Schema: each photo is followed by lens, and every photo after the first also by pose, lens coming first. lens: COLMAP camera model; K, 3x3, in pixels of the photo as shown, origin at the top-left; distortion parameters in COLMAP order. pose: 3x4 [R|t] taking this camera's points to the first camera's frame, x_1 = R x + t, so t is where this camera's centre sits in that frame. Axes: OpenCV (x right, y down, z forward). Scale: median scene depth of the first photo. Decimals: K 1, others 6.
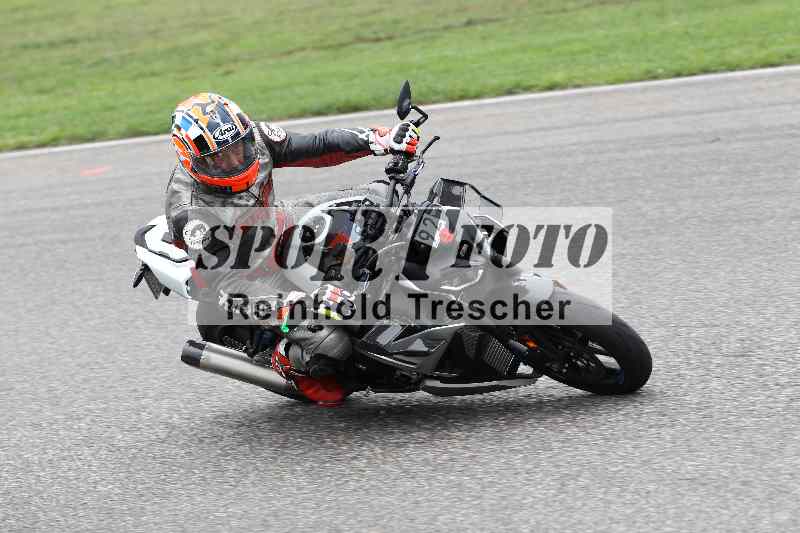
lens RADIAL K [[5038.3, 0, 400.0], [0, 5038.3, 266.5], [0, 0, 1]] dist [0.442541, 17.799502]
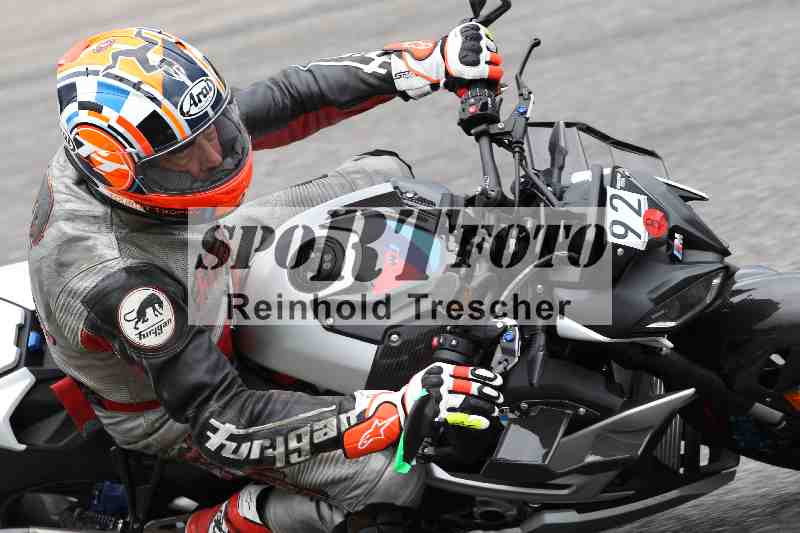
lens RADIAL K [[5038.3, 0, 400.0], [0, 5038.3, 266.5], [0, 0, 1]] dist [0.442541, 17.799502]
pose [[0.938914, -0.185968, 0.289579, -0.157095], [0.184037, 0.982326, 0.034140, -0.023197], [-0.290810, 0.021238, 0.956545, 0.517101]]
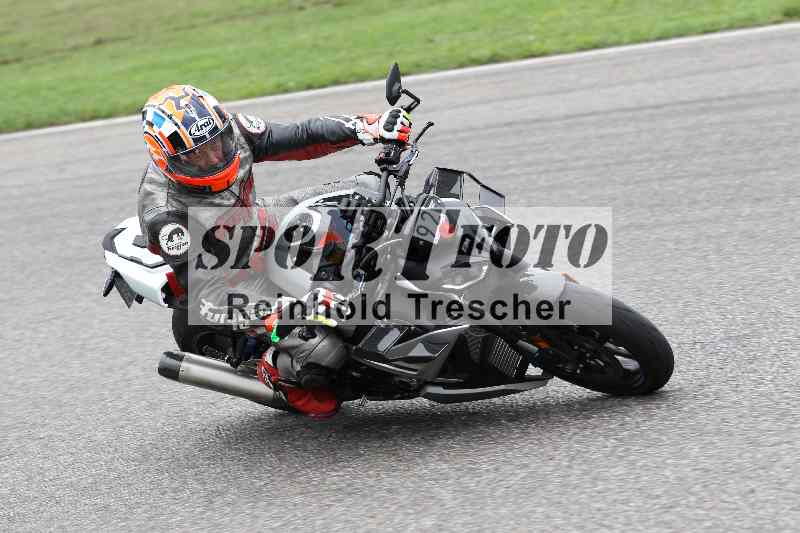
lens RADIAL K [[5038.3, 0, 400.0], [0, 5038.3, 266.5], [0, 0, 1]] dist [0.442541, 17.799502]
pose [[0.999102, -0.038441, 0.017805, -0.015644], [0.038258, 0.999212, 0.010534, -0.009408], [-0.018196, -0.009844, 0.999786, 0.080017]]
